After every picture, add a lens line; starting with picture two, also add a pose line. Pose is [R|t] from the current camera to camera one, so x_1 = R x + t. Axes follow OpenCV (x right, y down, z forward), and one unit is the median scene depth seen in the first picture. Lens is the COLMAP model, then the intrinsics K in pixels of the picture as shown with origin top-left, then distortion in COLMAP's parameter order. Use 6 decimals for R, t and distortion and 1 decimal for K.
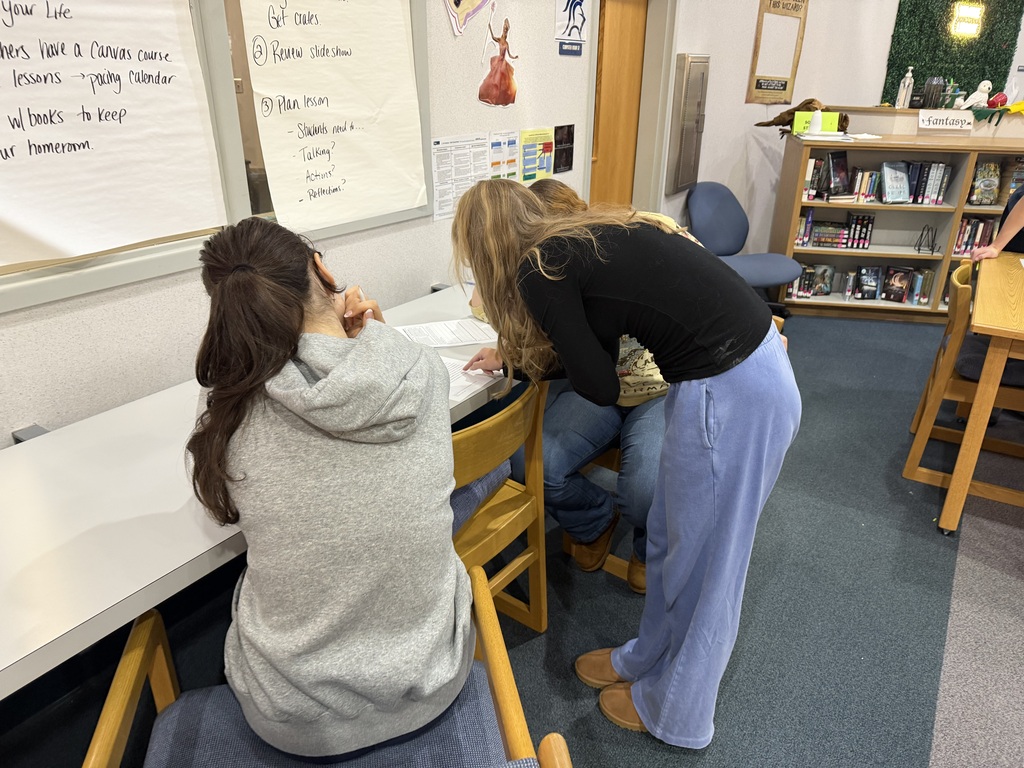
lens RADIAL K [[730.1, 0, 512.0], [0, 730.1, 384.0], [0, 0, 1]] dist [-0.002888, -0.000511]
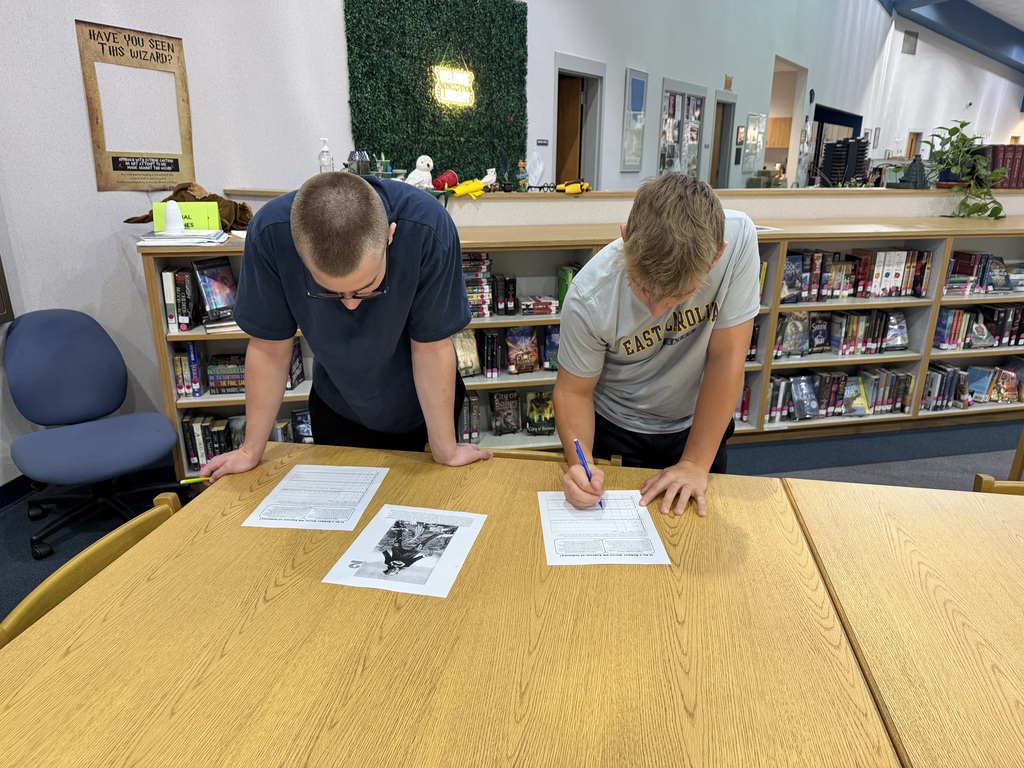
lens RADIAL K [[730.1, 0, 512.0], [0, 730.1, 384.0], [0, 0, 1]] dist [-0.002888, -0.000511]
pose [[0.930384, -0.116068, 0.347727, 0.427348], [0.148264, 0.986651, -0.067362, -0.108867], [-0.335266, 0.114228, 0.935173, 0.266570]]
